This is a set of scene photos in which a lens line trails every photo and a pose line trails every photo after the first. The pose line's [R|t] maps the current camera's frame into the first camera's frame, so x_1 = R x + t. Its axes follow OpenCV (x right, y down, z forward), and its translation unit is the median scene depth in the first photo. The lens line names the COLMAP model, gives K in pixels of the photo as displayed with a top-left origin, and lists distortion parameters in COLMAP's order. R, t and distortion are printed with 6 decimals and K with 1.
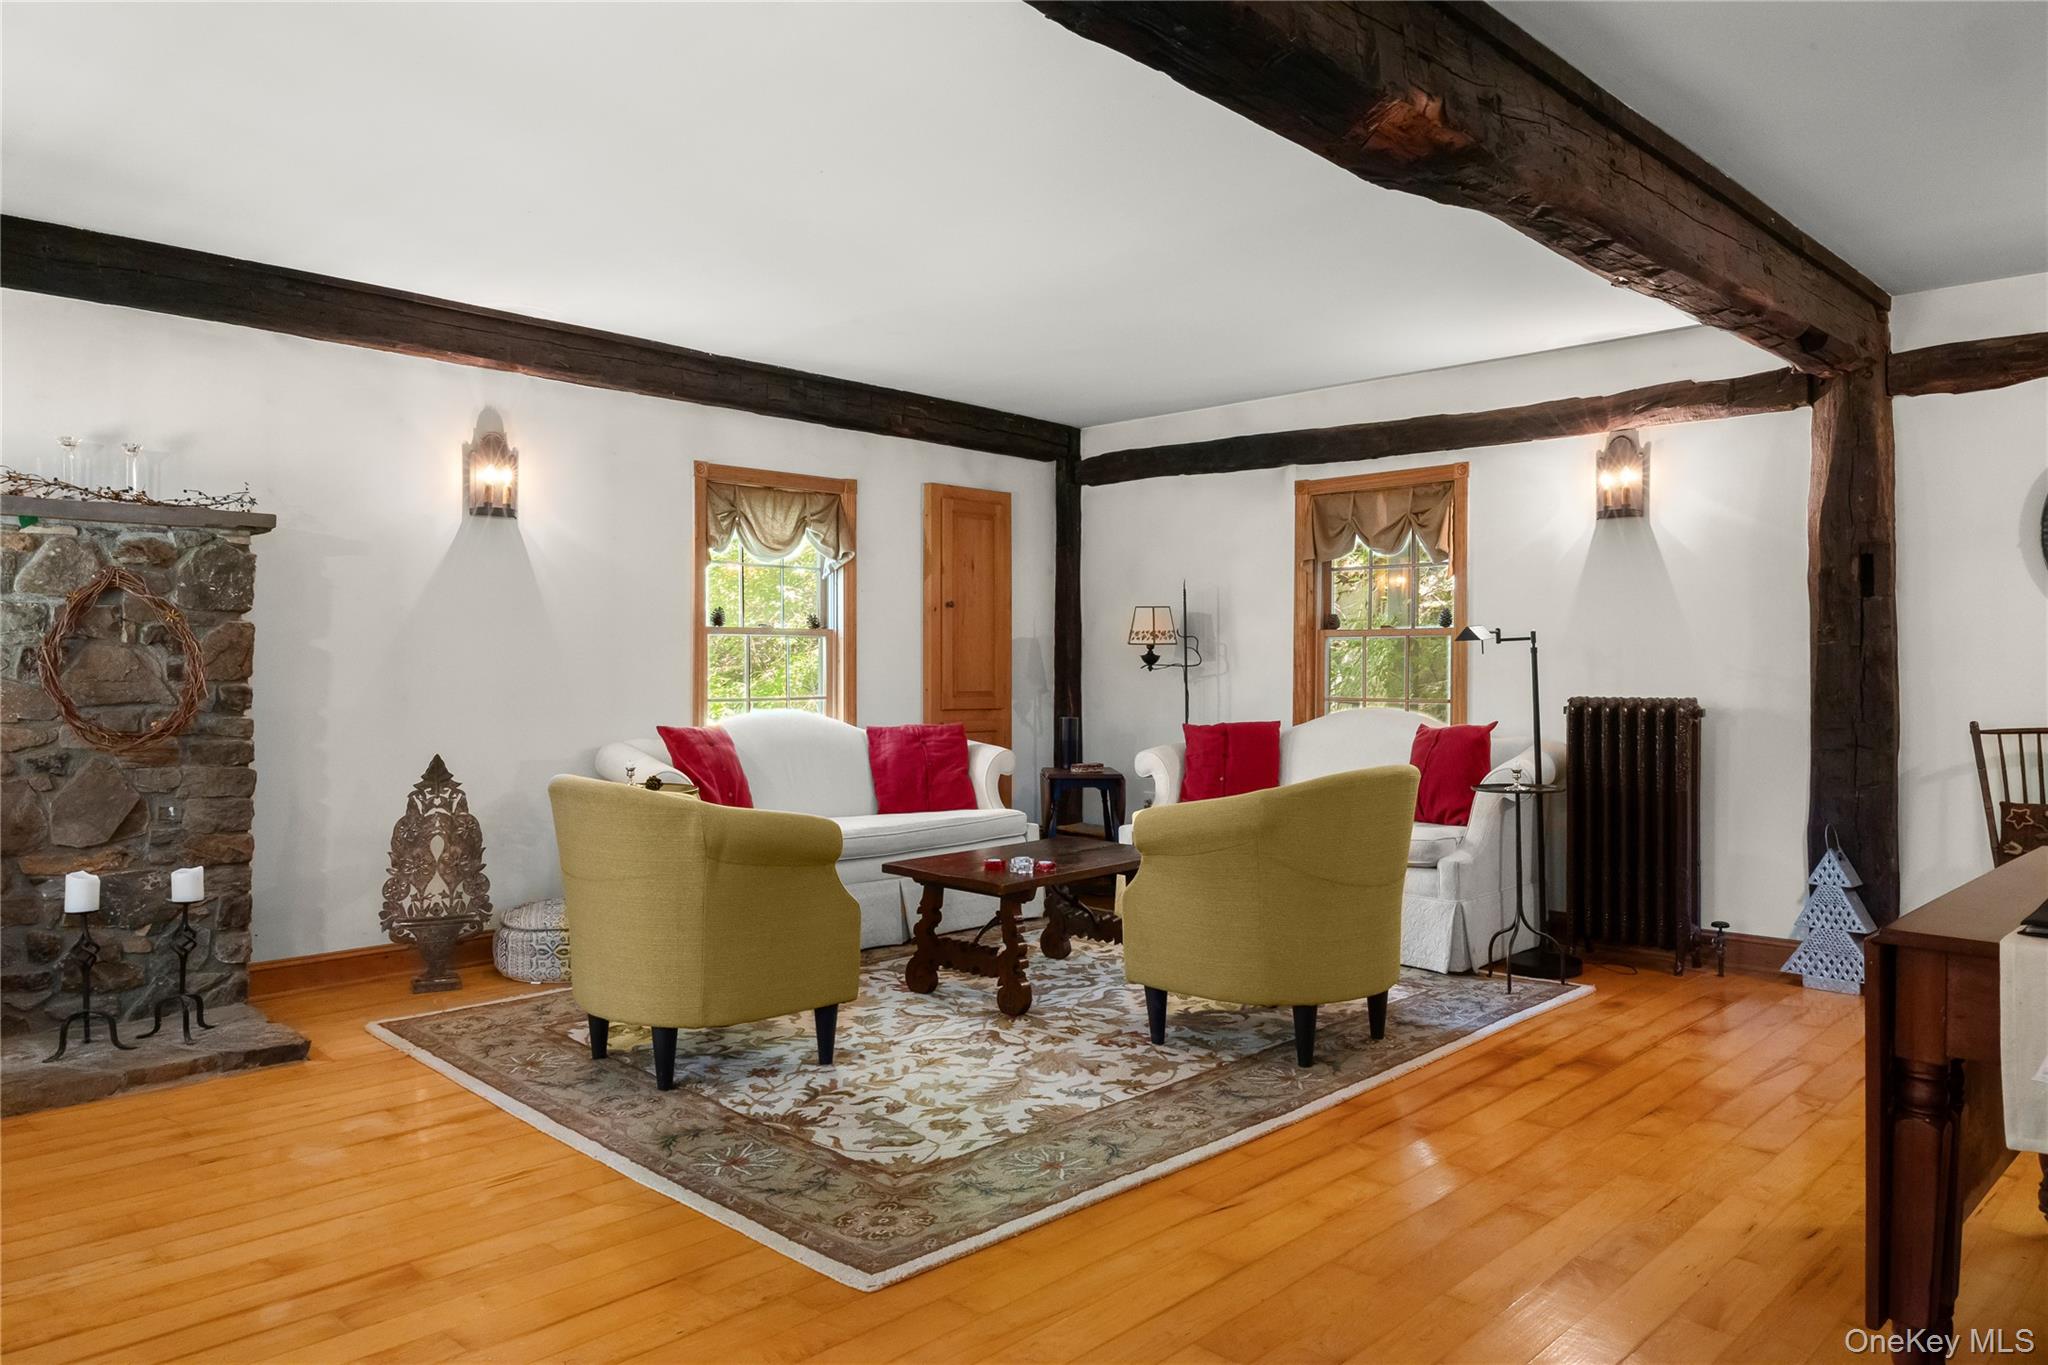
lens RADIAL K [[1374.7, 0, 1024.0], [0, 1374.7, 682.5], [0, 0, 1]] dist [0.005919, -0.000030]
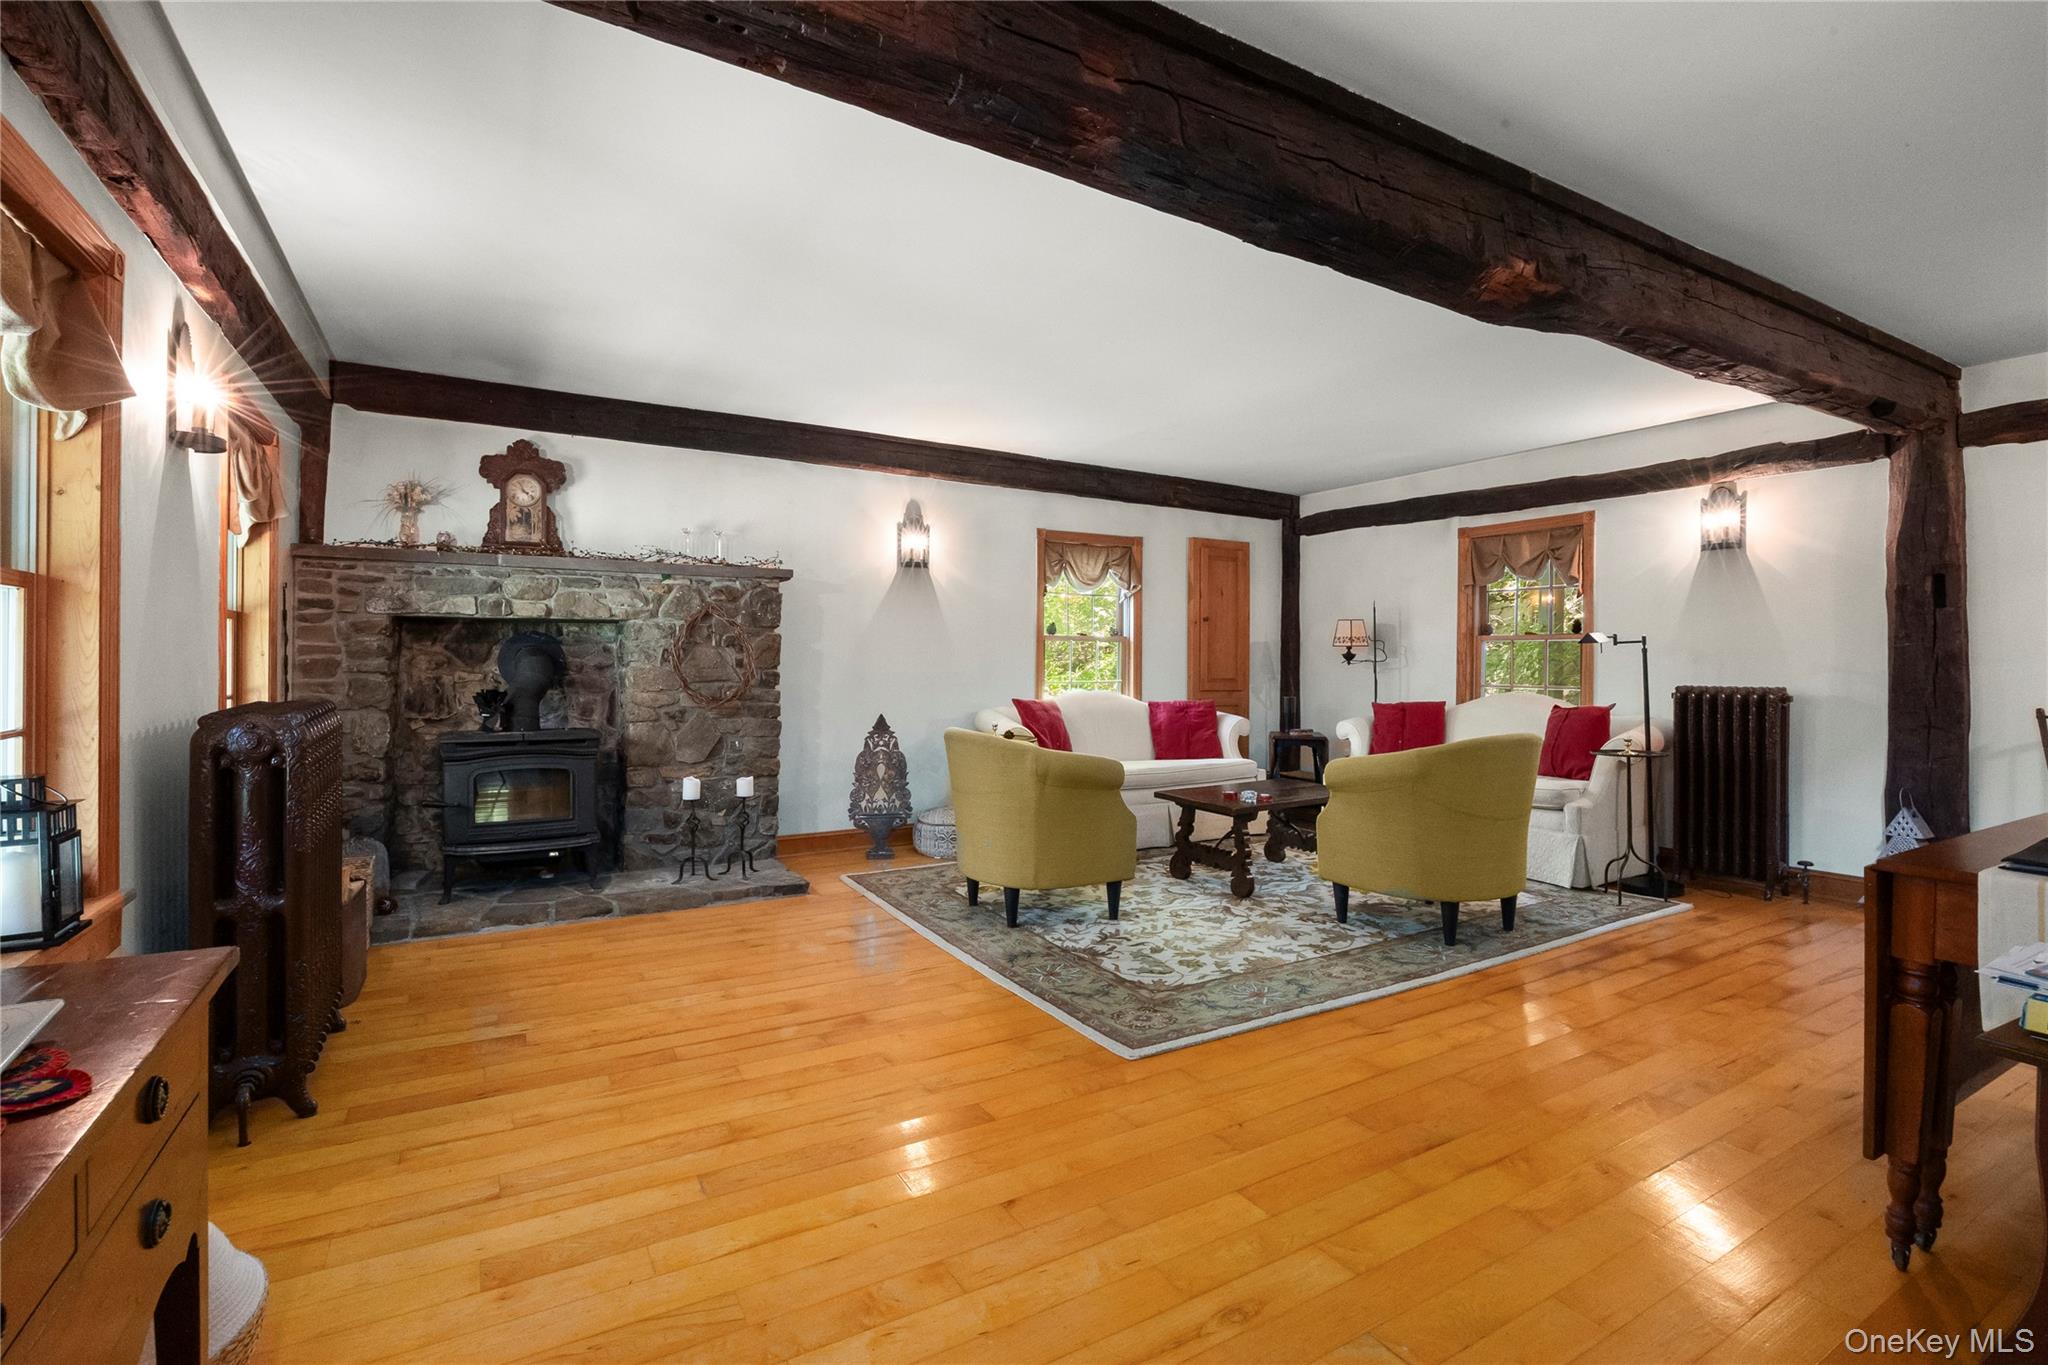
lens RADIAL K [[939.9, 0, 1025.3], [0, 939.9, 667.8], [0, 0, 1]] dist [-0.001530, -0.000041]
pose [[0.967294, 0.004945, -0.253609, 0.025645], [-0.006189, 0.999972, -0.004106, 0.001132], [0.253582, 0.005541, 0.967298, -0.042468]]
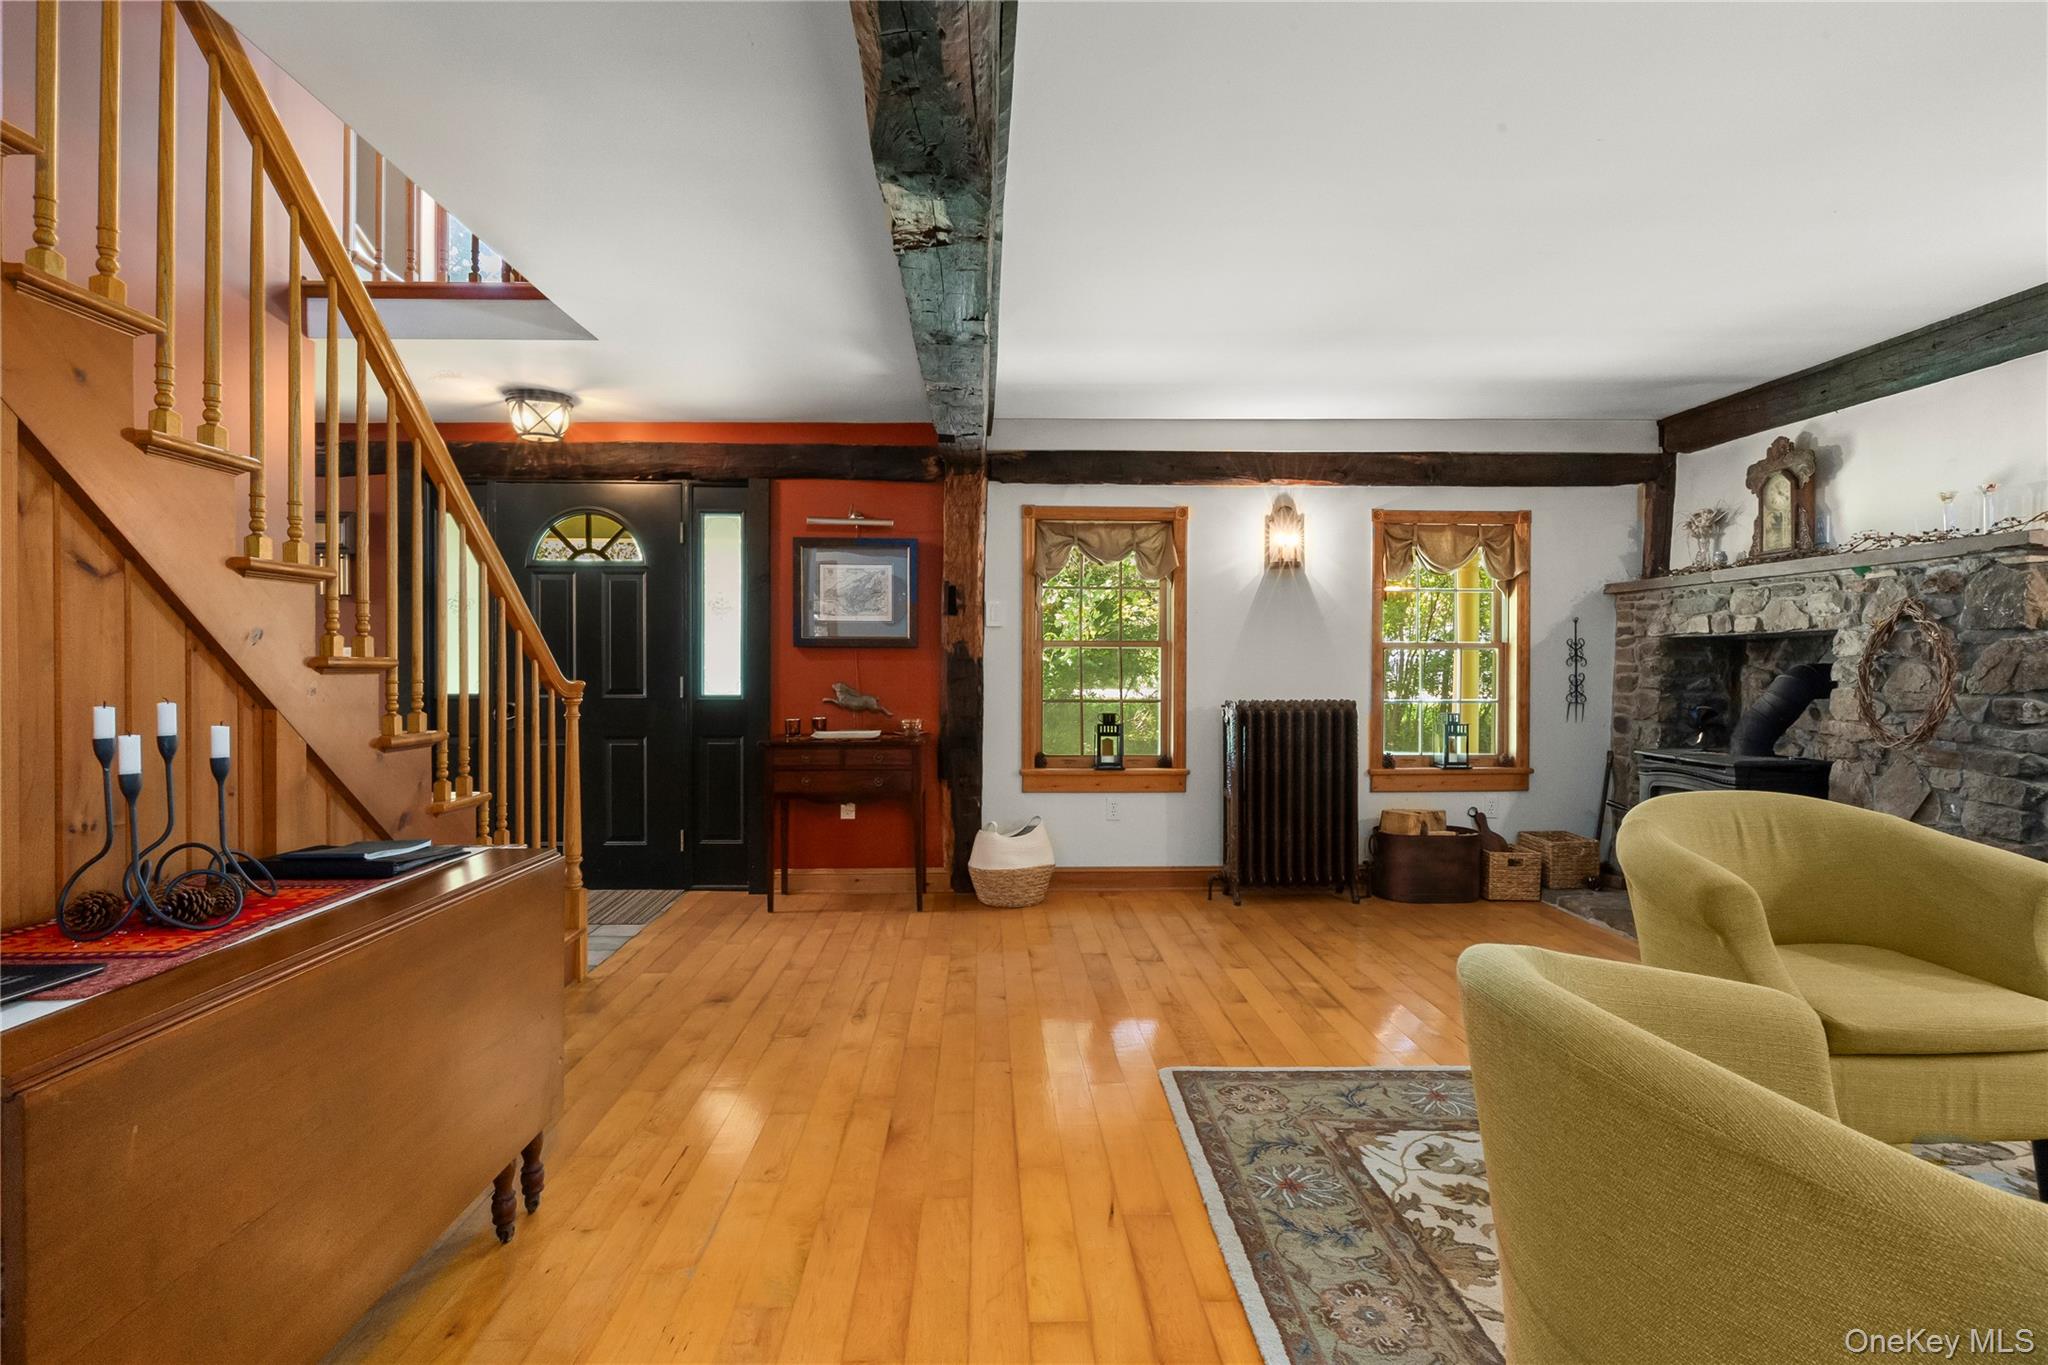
lens RADIAL K [[1018.5, 0, 1024.0], [0, 1018.5, 682.5], [0, 0, 1]] dist [-0.001408, -0.000251]
pose [[-0.686987, 0.007754, -0.726628, 0.537093], [-0.015343, 0.999565, 0.025173, -0.020602], [0.726508, 0.028442, -0.686569, 1.066481]]
